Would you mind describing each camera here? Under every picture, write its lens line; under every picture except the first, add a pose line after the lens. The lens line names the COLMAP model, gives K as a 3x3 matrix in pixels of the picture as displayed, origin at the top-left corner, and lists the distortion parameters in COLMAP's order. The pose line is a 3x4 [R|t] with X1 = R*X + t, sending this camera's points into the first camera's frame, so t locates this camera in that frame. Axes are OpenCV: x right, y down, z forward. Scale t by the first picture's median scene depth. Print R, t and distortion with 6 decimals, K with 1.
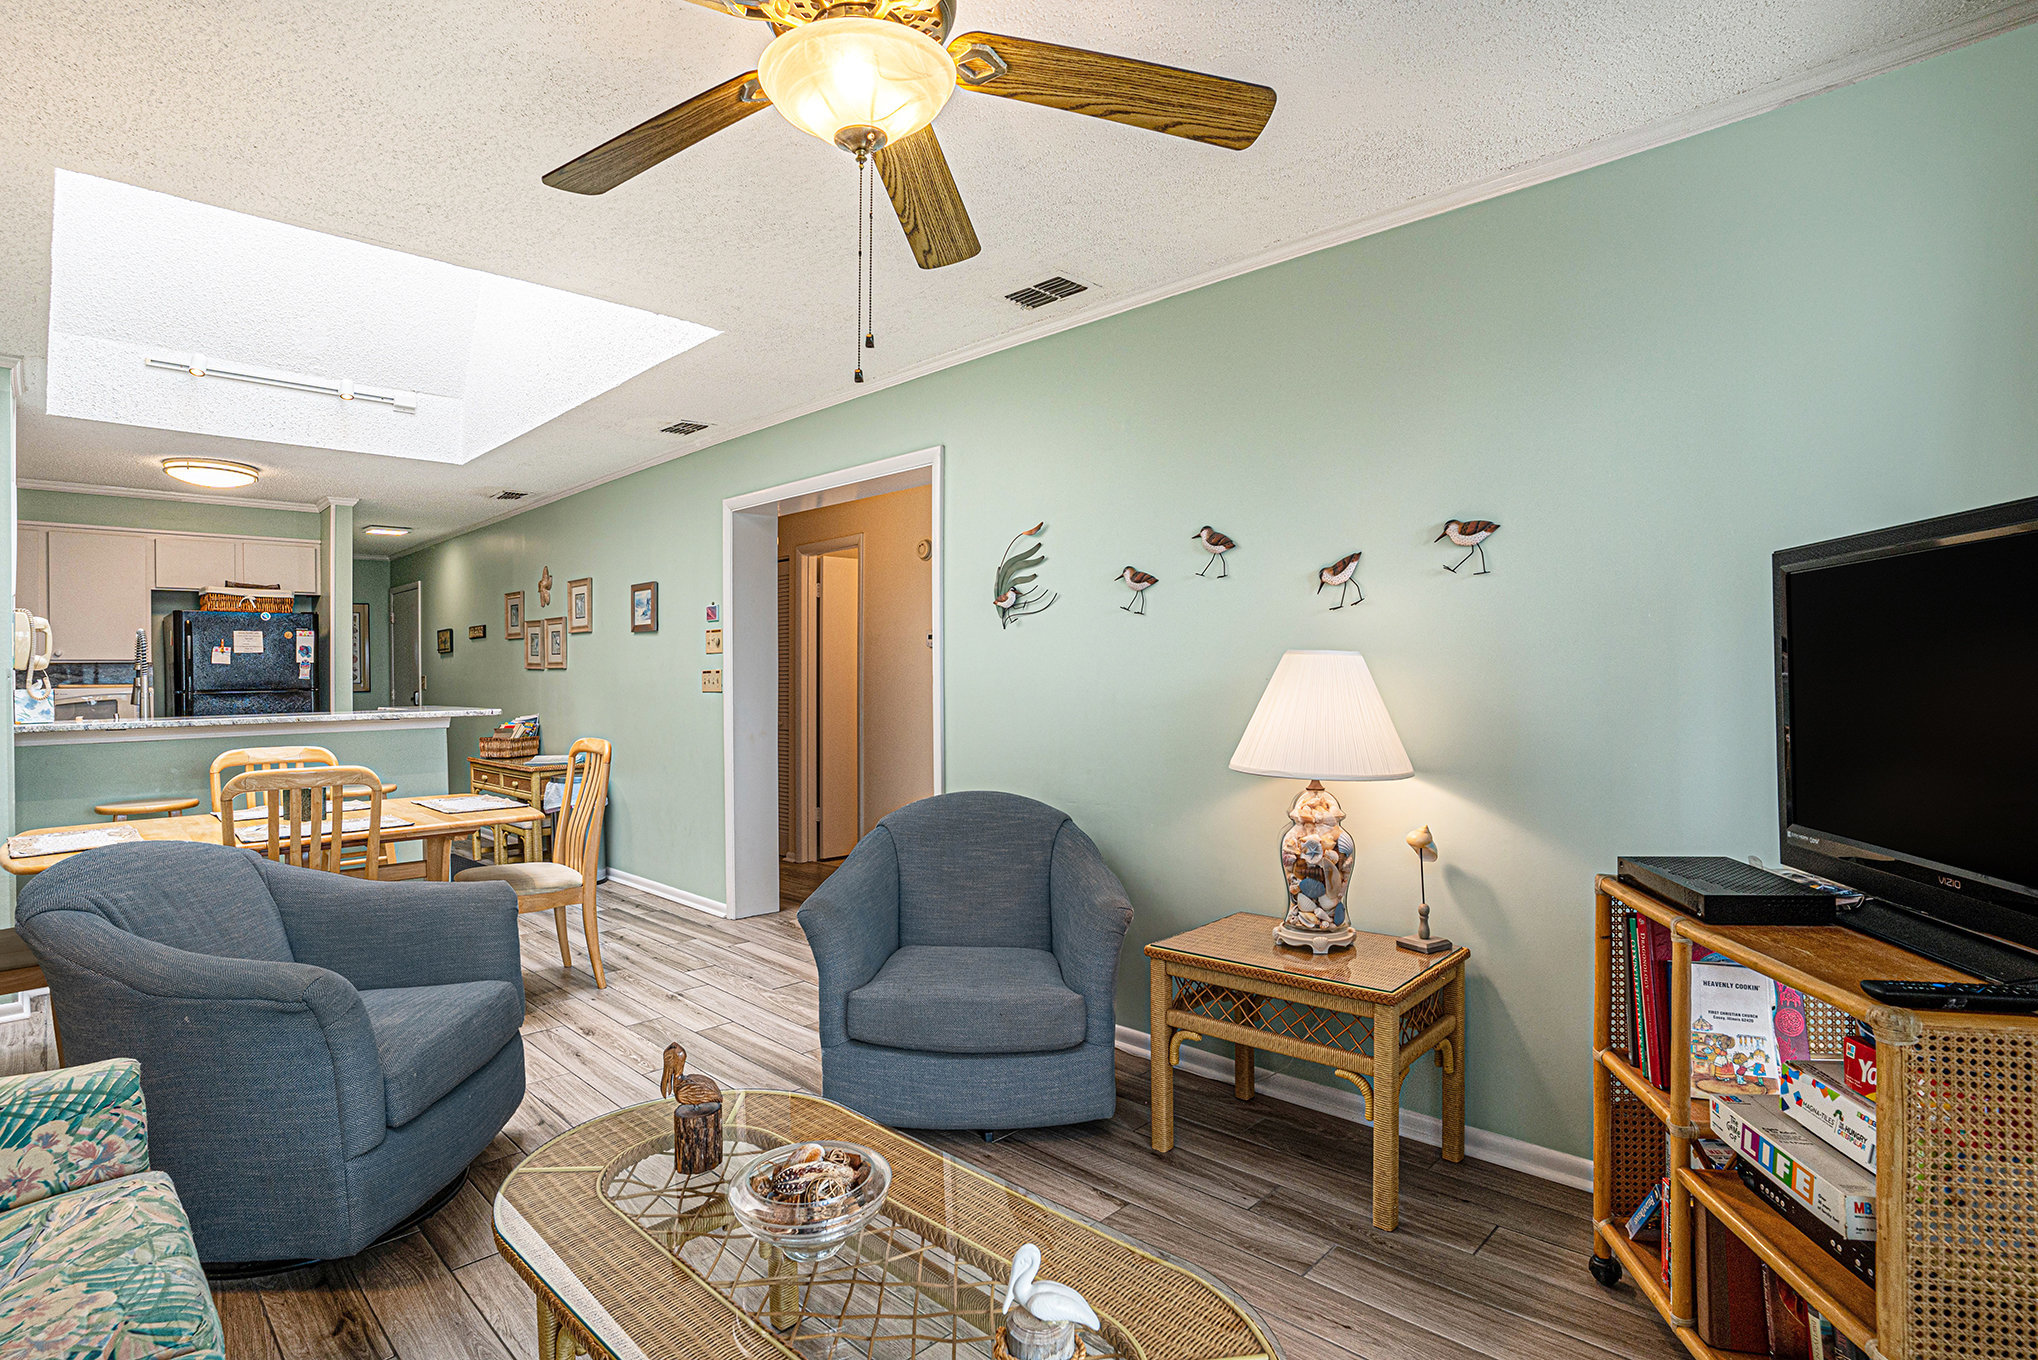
lens RADIAL K [[1026.6, 0, 1026.3], [0, 1026.6, 669.7], [0, 0, 1]] dist [-0.099655, 0.044892]
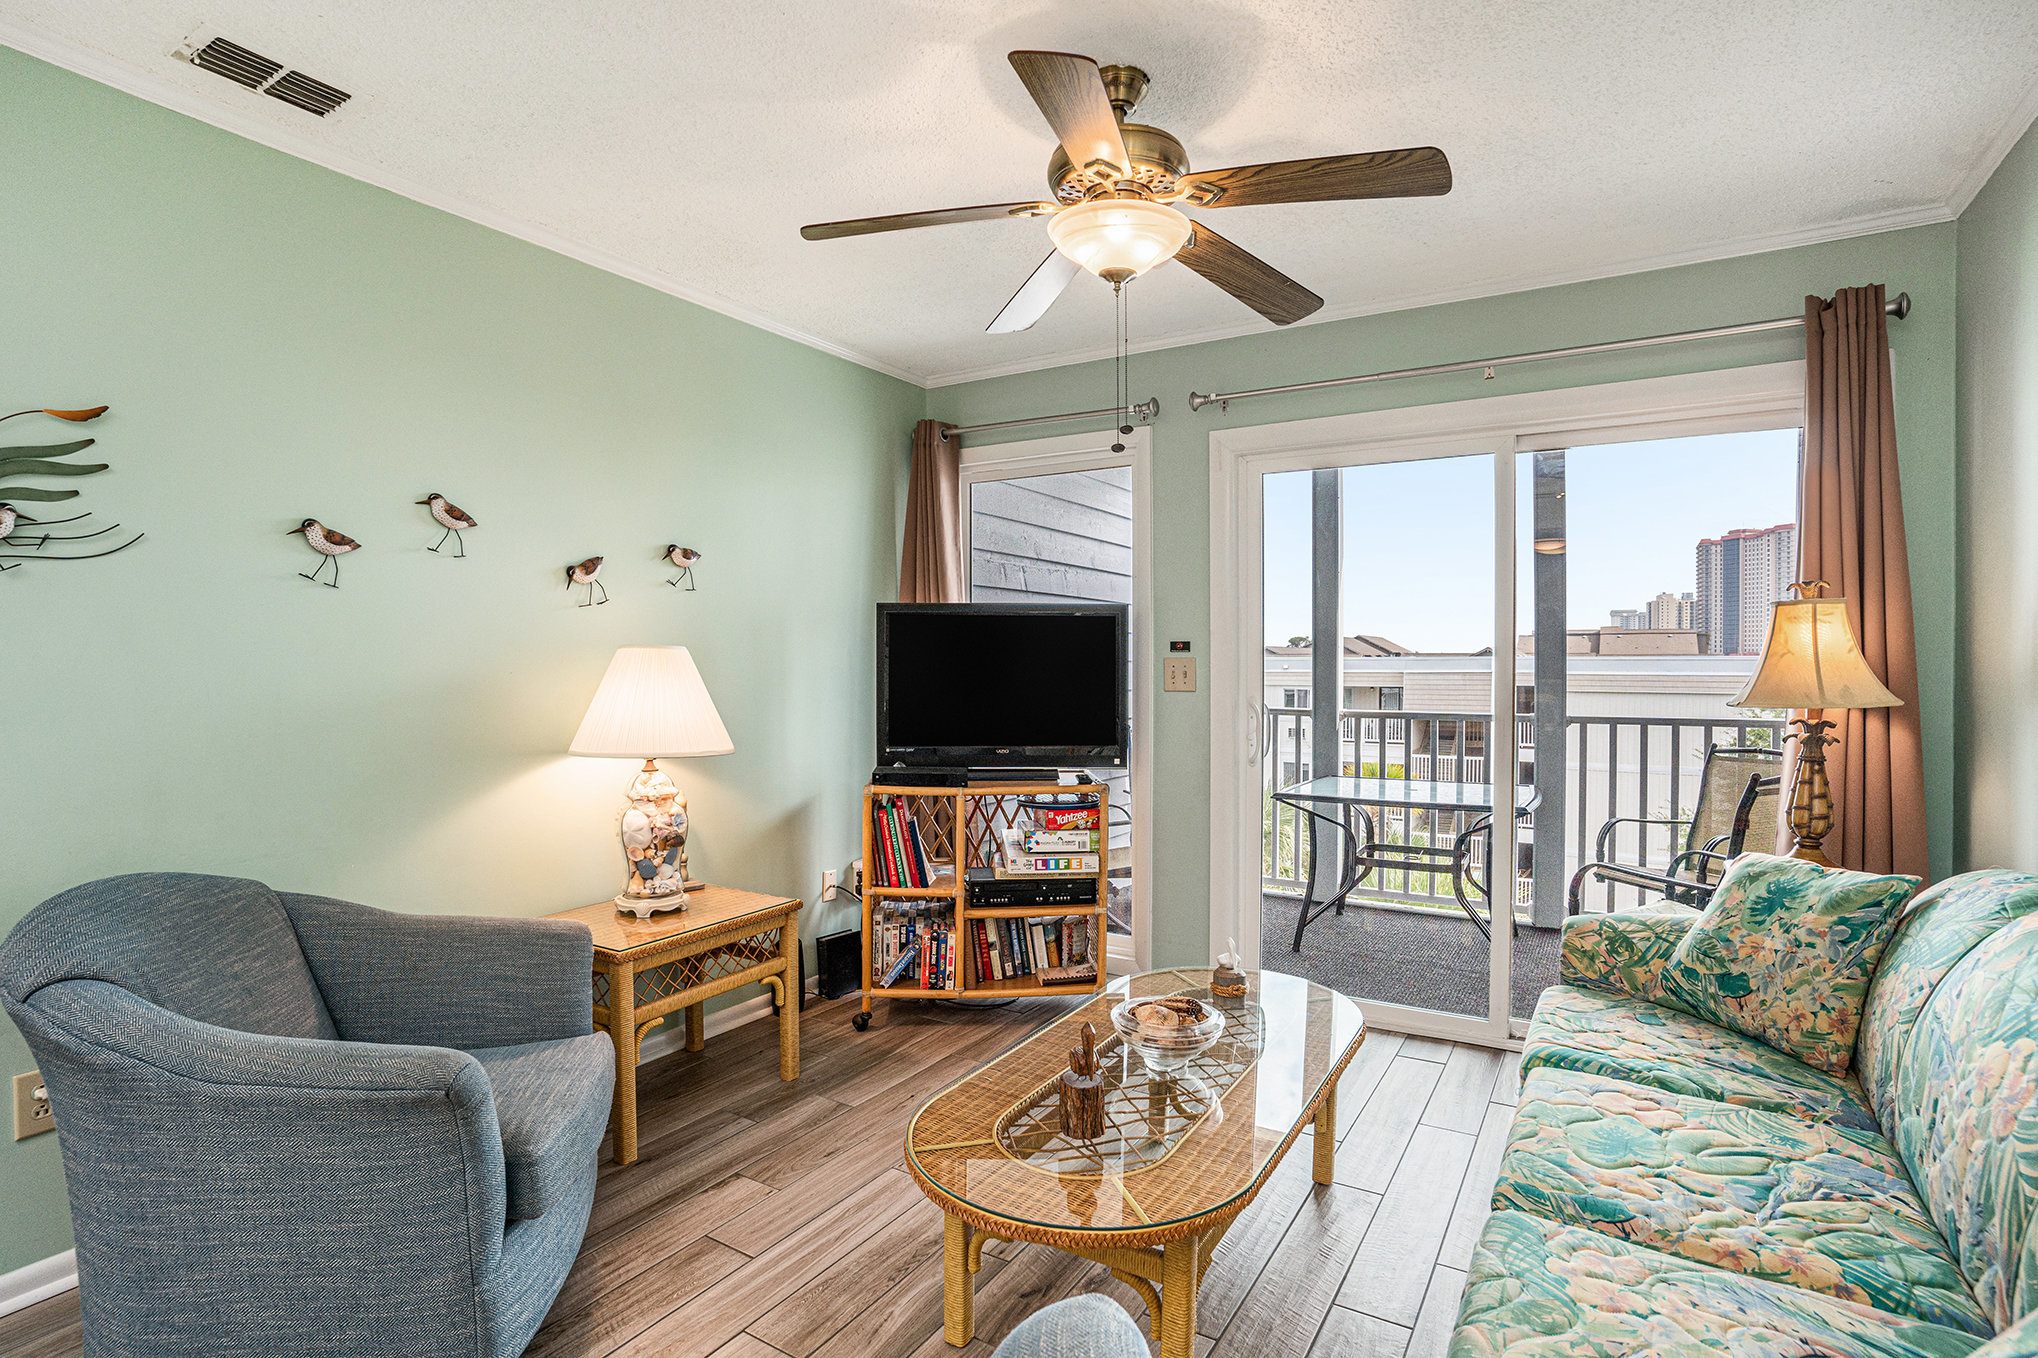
lens RADIAL K [[1013.2, 0, 1019.0], [0, 1013.2, 679.0], [0, 0, 1]] dist [-0.093618, 0.043932]
pose [[-0.218747, -0.005457, 0.975766, -0.362379], [0.000280, 0.999984, 0.005656, 0.004591], [-0.975782, 0.001510, -0.218742, 0.352390]]
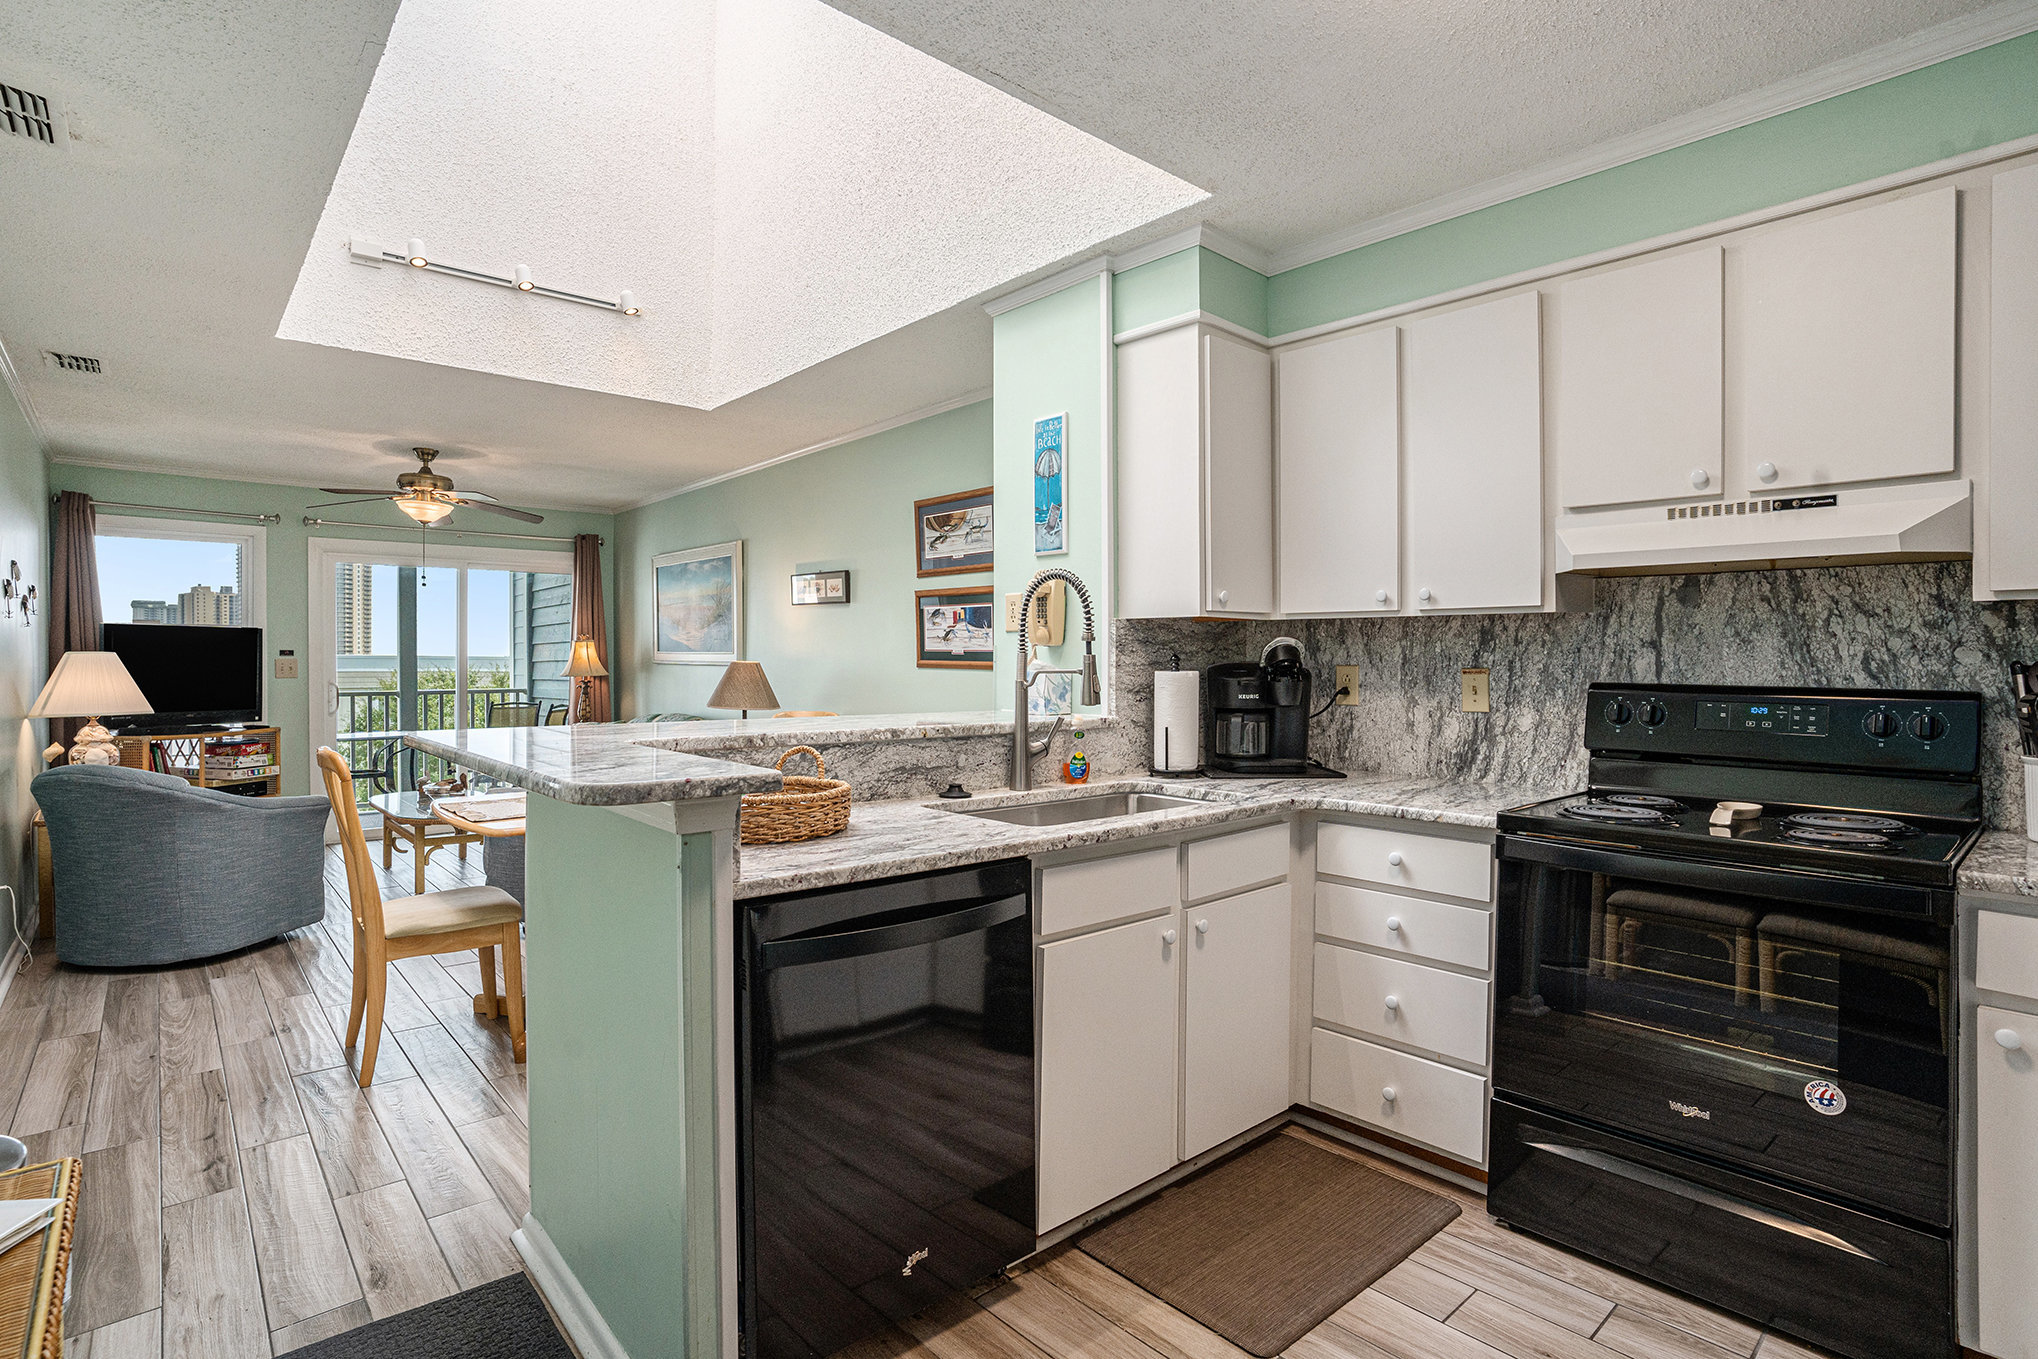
lens RADIAL K [[1026.6, 0, 1026.3], [0, 1026.6, 669.2], [0, 0, 1]] dist [-0.099655, 0.044892]
pose [[-0.997861, 0.010742, 0.064486, -0.661700], [0.011172, 0.999918, 0.006298, 0.008428], [-0.064413, 0.007005, -0.997899, 1.140137]]
